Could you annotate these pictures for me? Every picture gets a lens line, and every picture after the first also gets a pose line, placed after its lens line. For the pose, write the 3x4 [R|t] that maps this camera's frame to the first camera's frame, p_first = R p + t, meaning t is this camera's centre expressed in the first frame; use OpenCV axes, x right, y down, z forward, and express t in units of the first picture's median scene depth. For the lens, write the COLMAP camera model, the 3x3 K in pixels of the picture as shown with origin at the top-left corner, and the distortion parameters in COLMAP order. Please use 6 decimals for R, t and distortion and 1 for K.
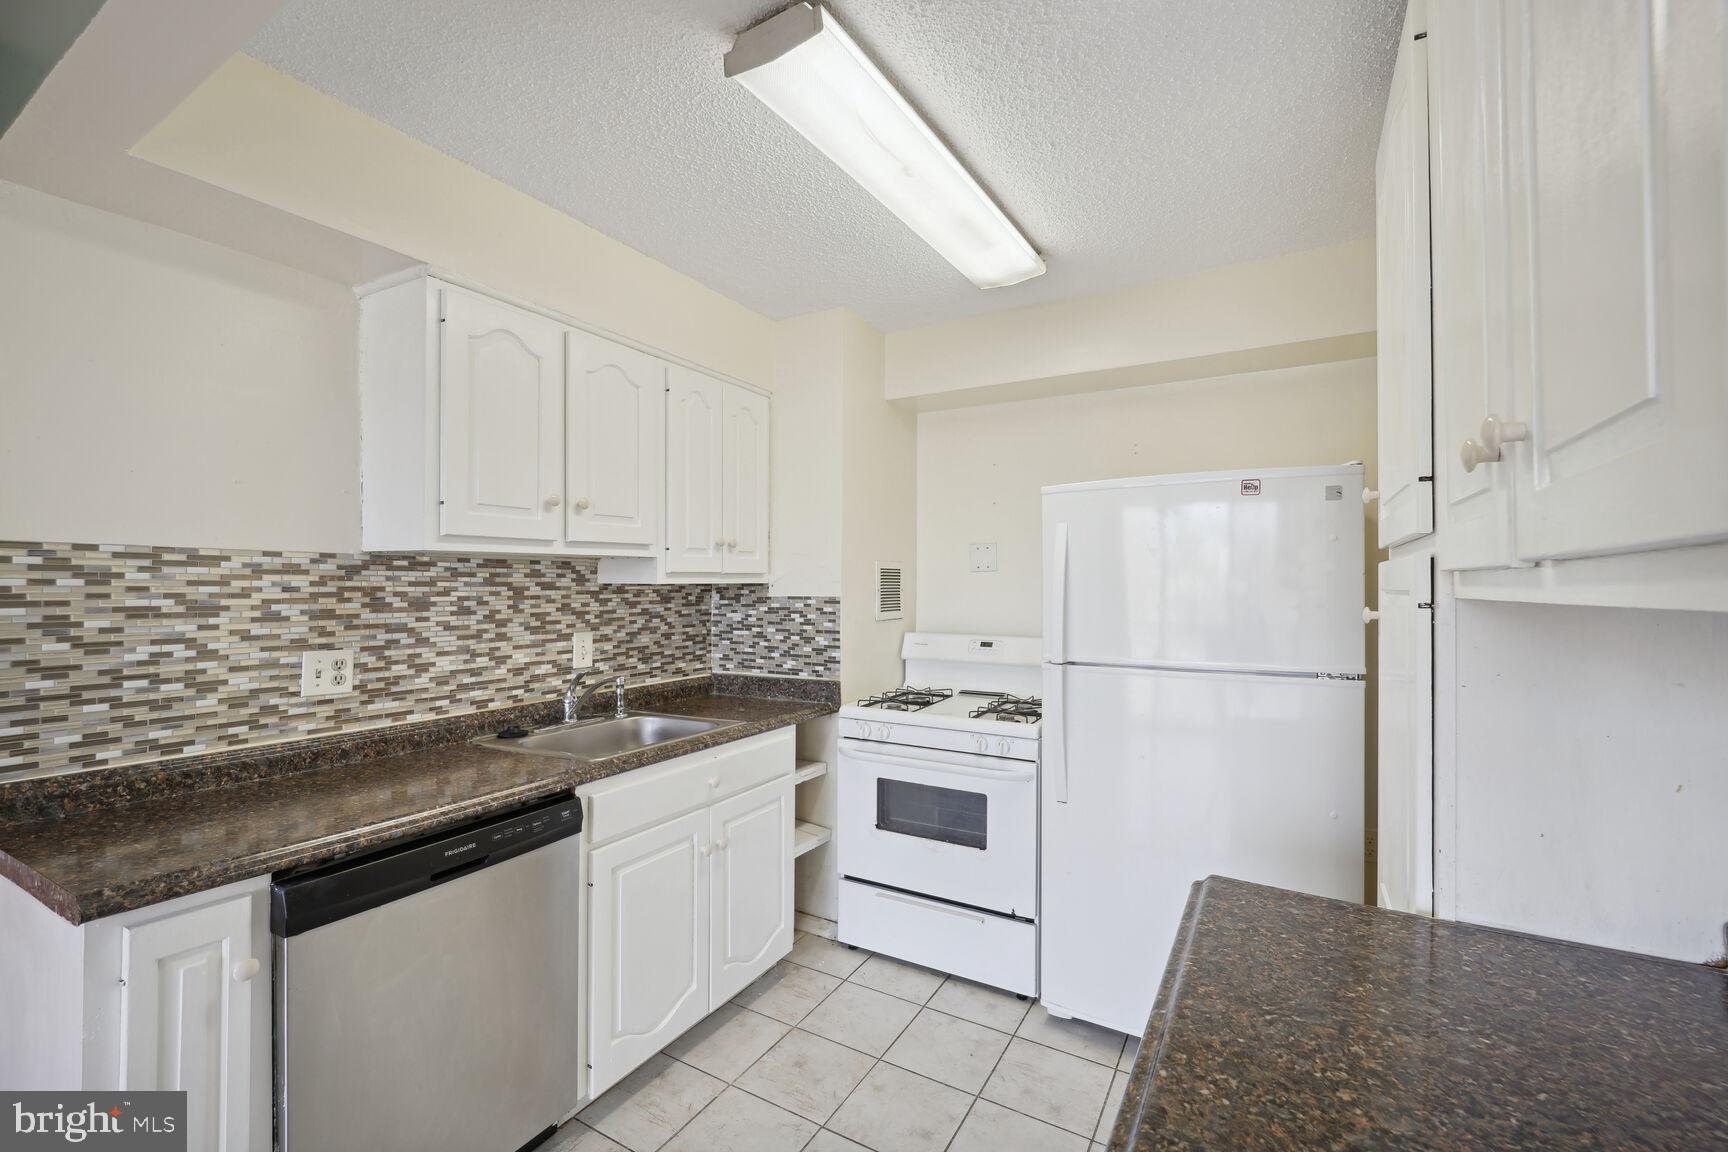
lens RADIAL K [[725.6, 0, 864.0], [0, 725.6, 576.0], [0, 0, 1]] dist [0.000653, 0.000062]
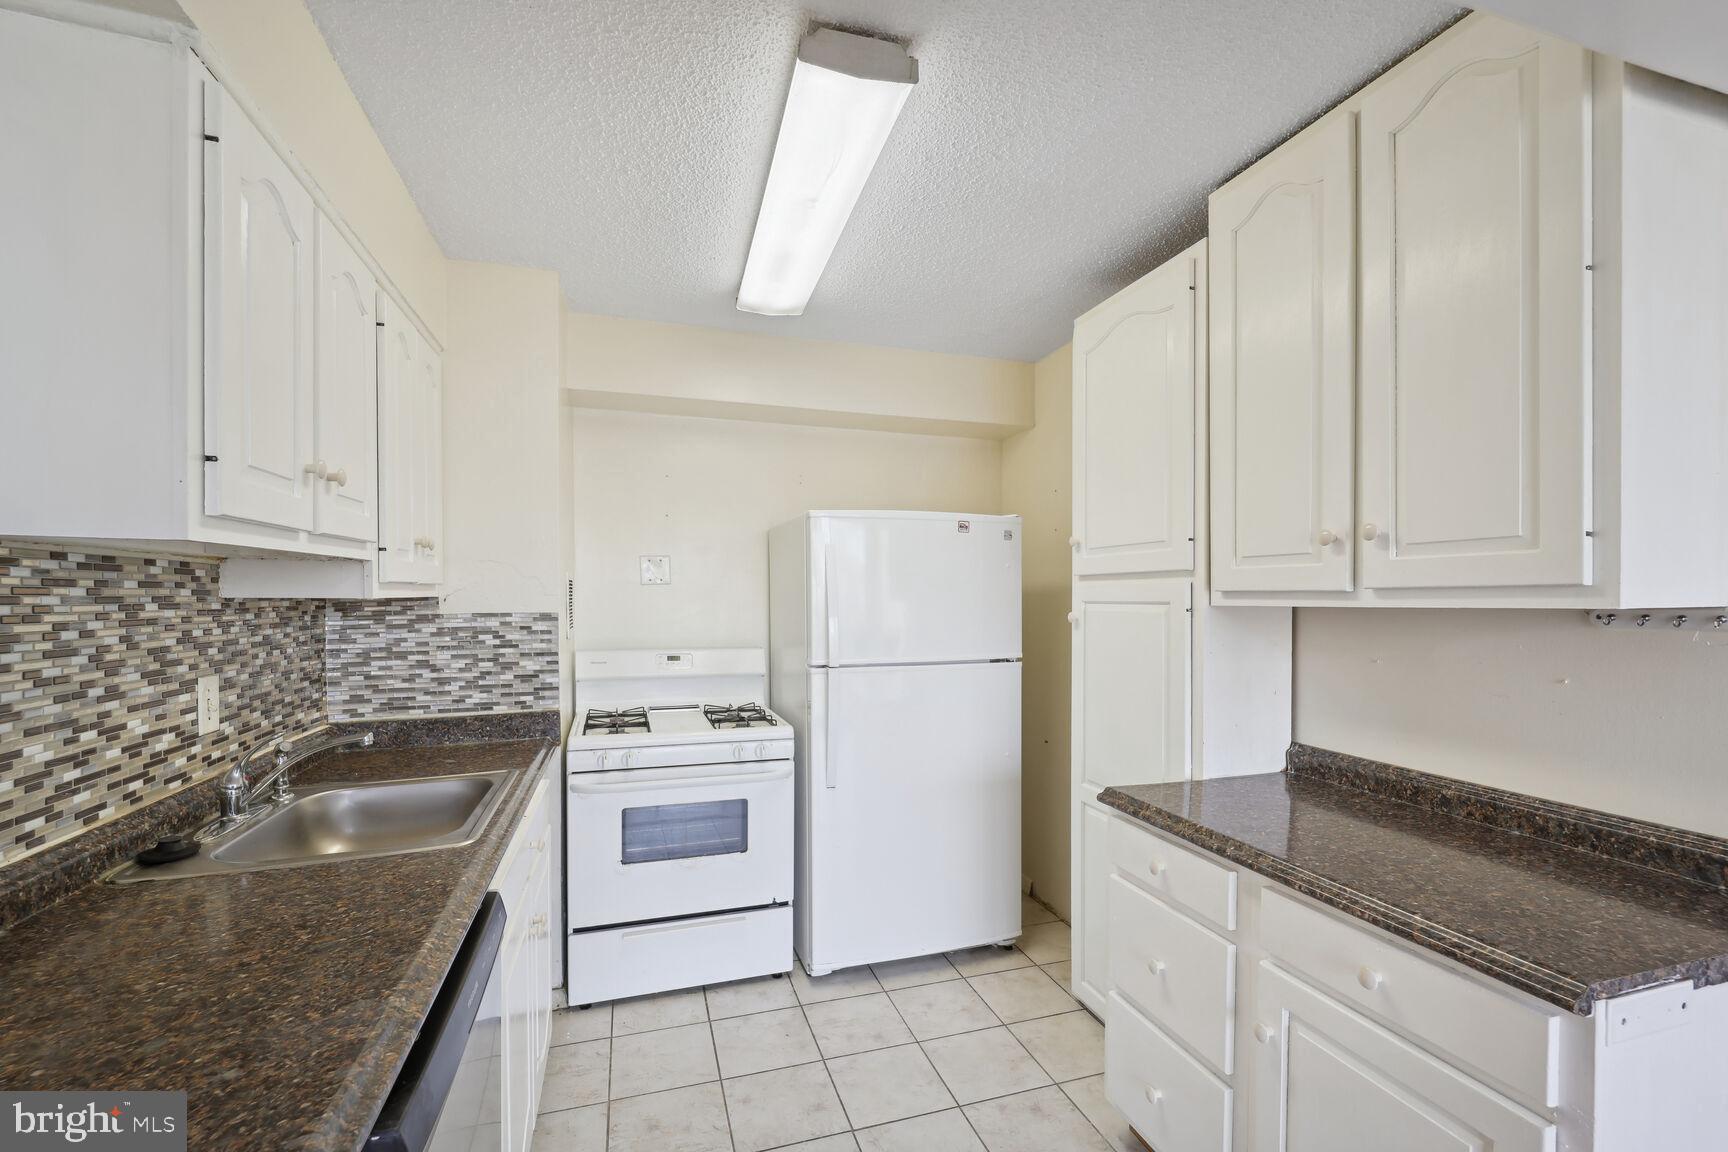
lens RADIAL K [[732.2, 0, 862.7], [0, 732.2, 602.1], [0, 0, 1]] dist [-0.001702, -0.000281]
pose [[0.670829, -0.006633, 0.741582, -0.470407], [-0.008046, 0.999836, 0.016222, -0.000809], [-0.741568, -0.016849, 0.670666, 0.162610]]
